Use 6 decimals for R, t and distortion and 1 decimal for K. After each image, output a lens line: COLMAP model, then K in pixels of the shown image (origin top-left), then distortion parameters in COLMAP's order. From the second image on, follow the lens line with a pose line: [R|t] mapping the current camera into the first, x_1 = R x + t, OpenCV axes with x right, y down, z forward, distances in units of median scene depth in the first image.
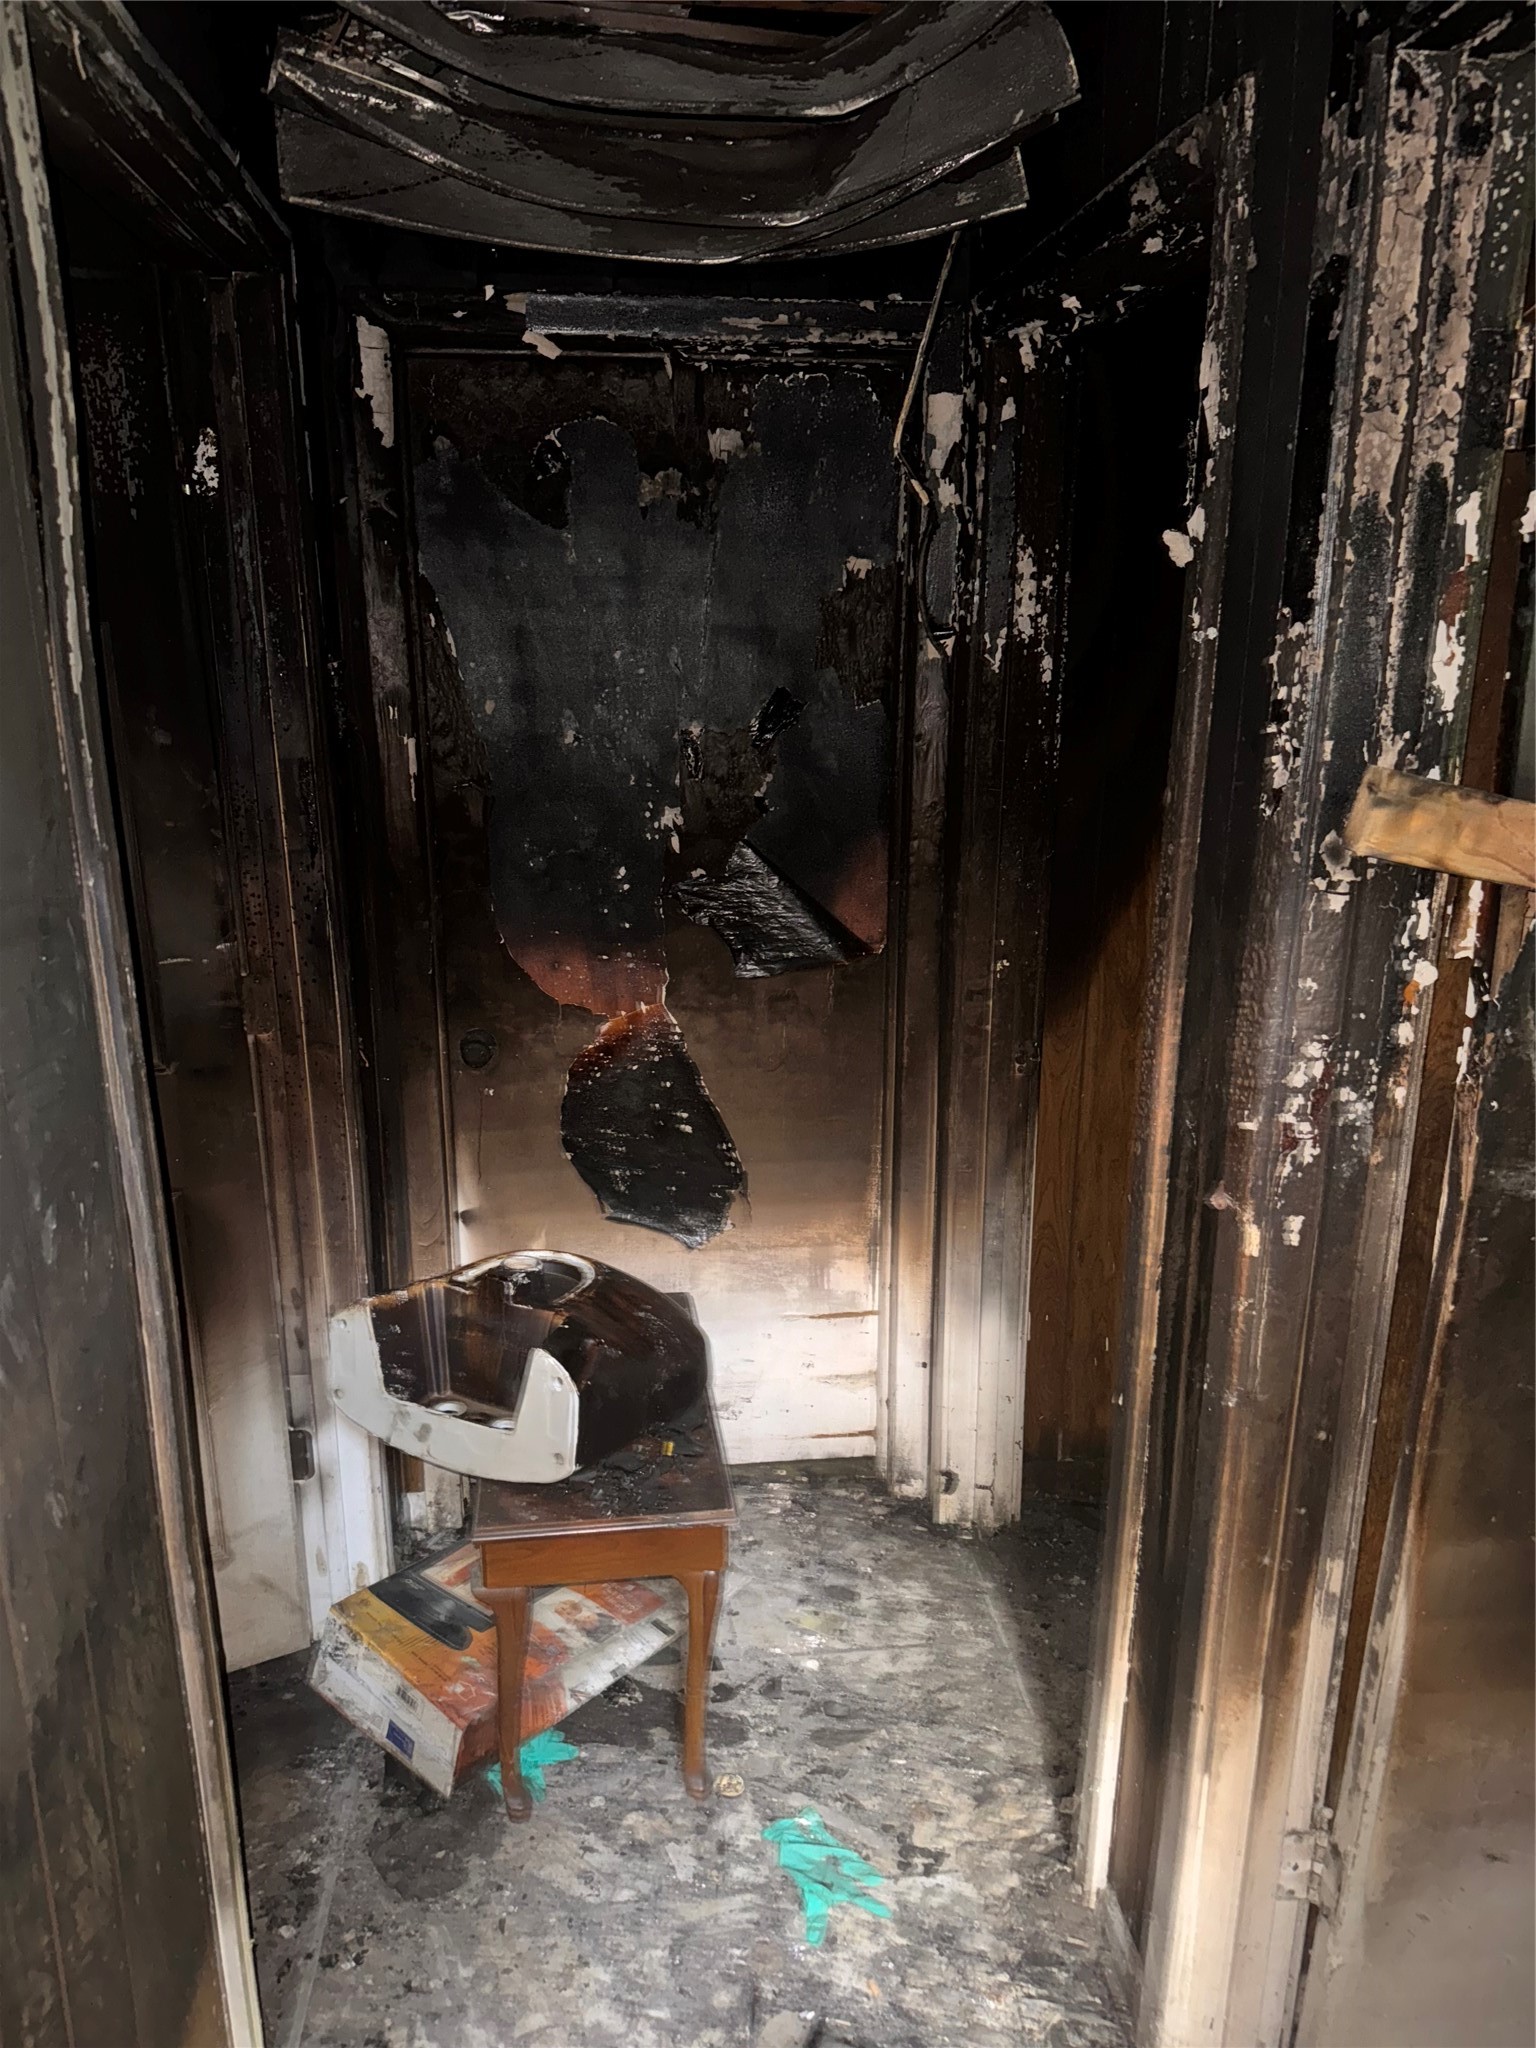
lens RADIAL K [[1425.9, 0, 722.1], [0, 1425.9, 1025.2], [0, 0, 1]] dist [0.037703, -0.053802]
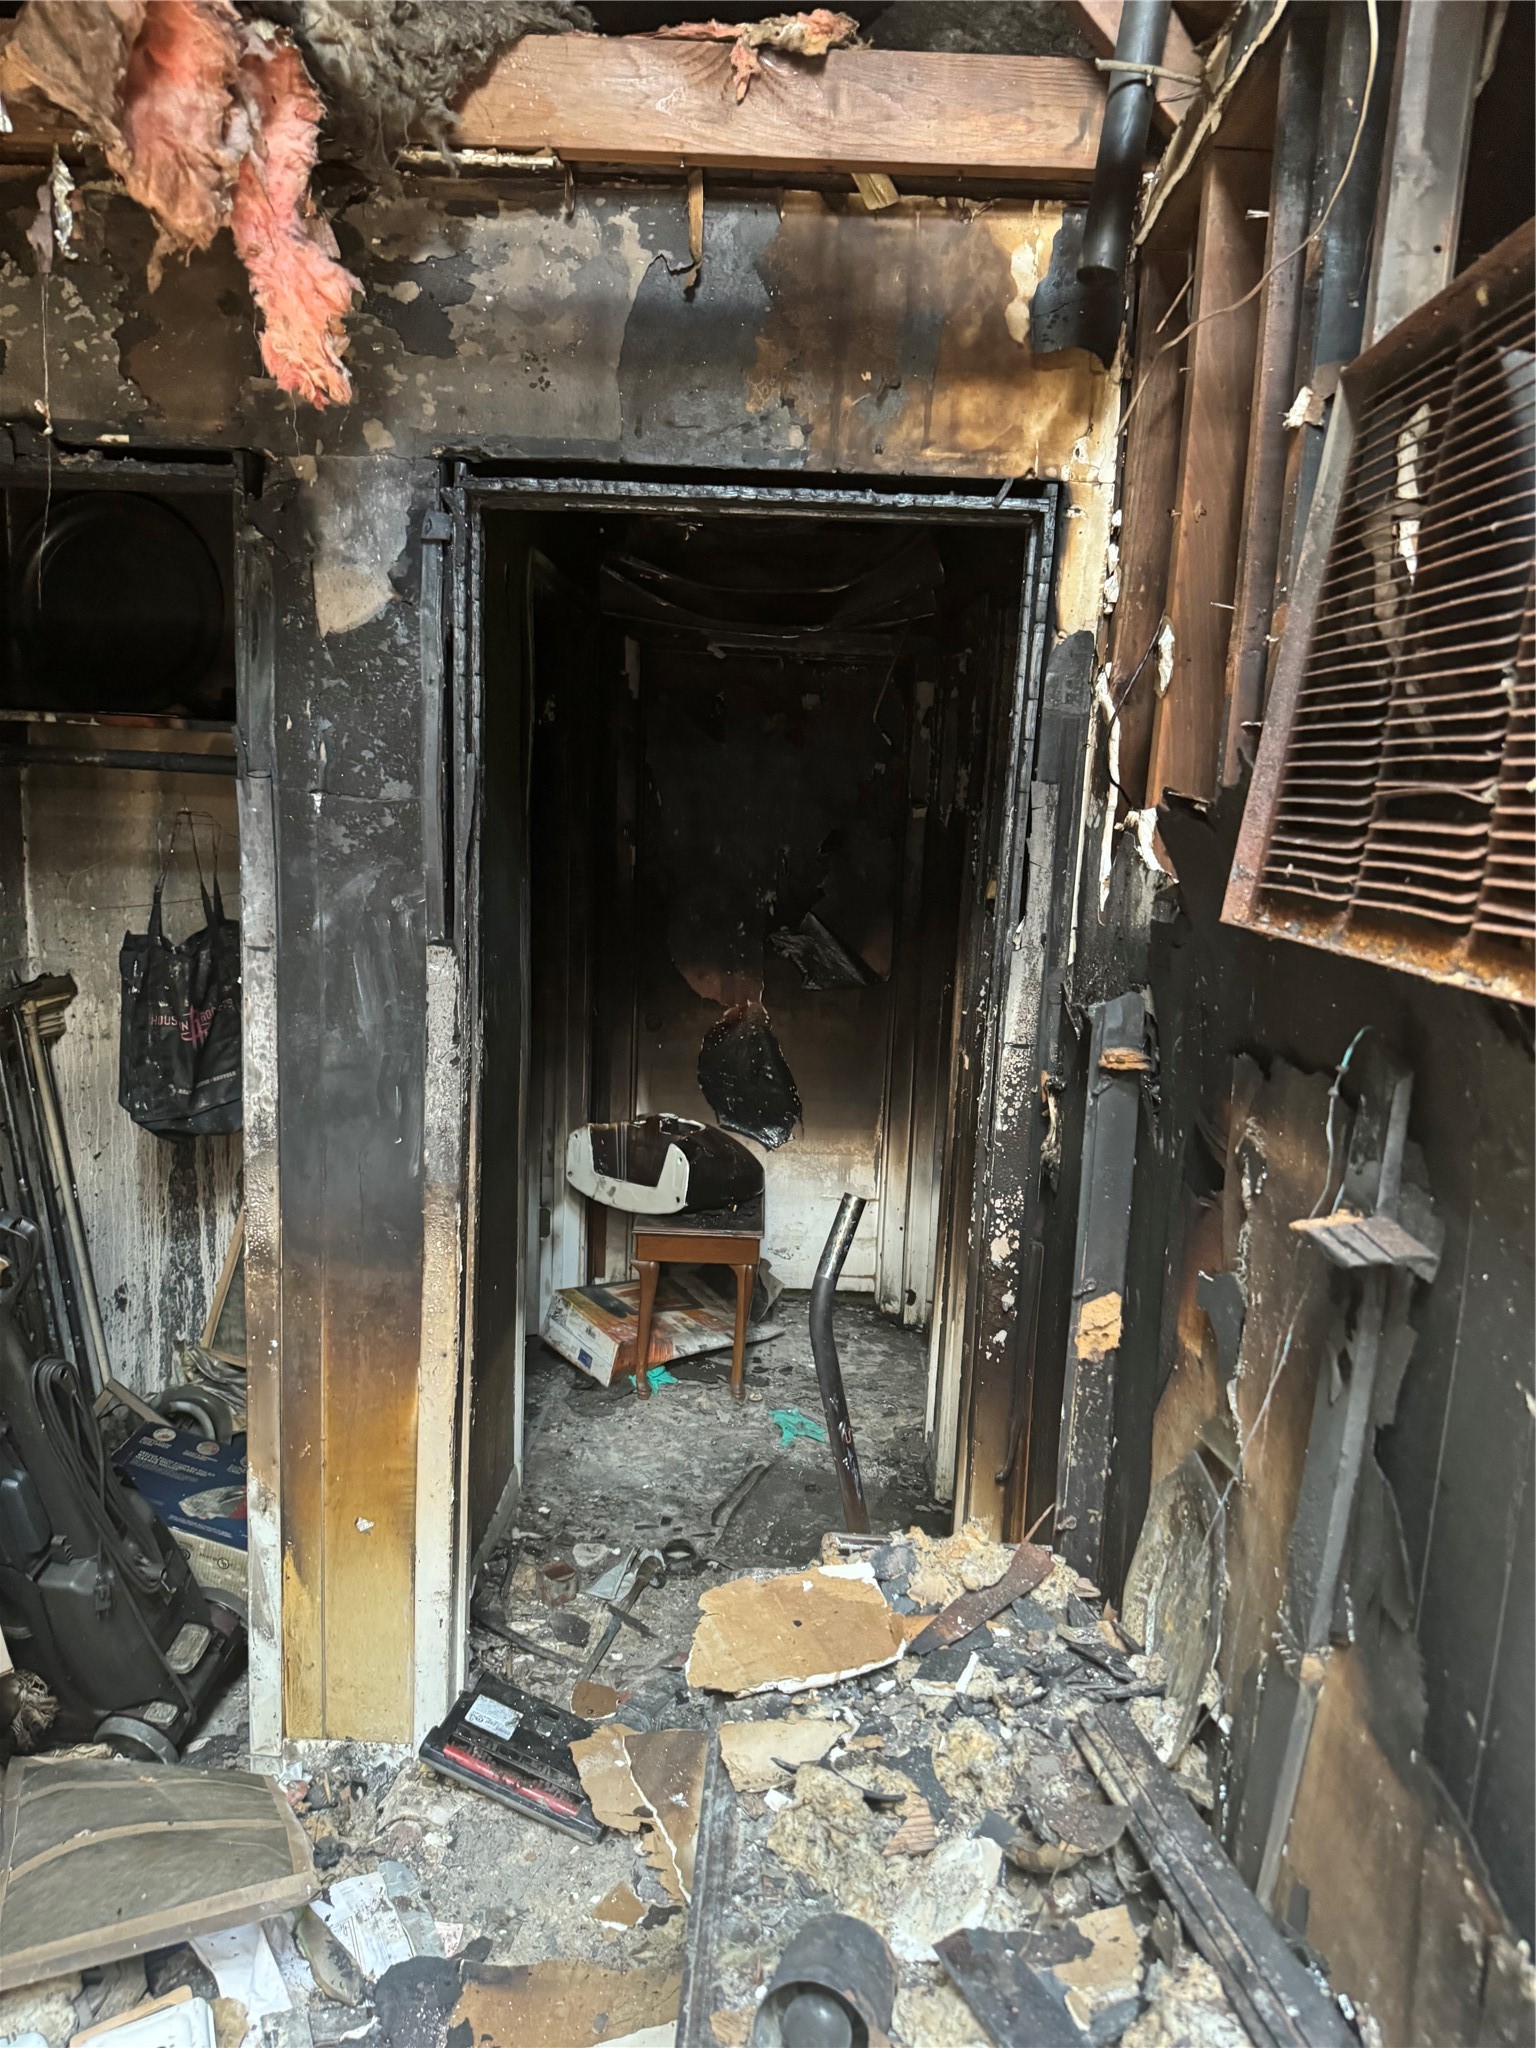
lens RADIAL K [[1425.9, 0, 771.4], [0, 1425.9, 1025.7], [0, 0, 1]] dist [0.037703, -0.053802]
pose [[0.992539, 0.061915, -0.105035, 0.181383], [-0.072726, 0.992078, -0.102432, 0.221340], [0.097860, 0.109307, 0.989179, -0.848279]]
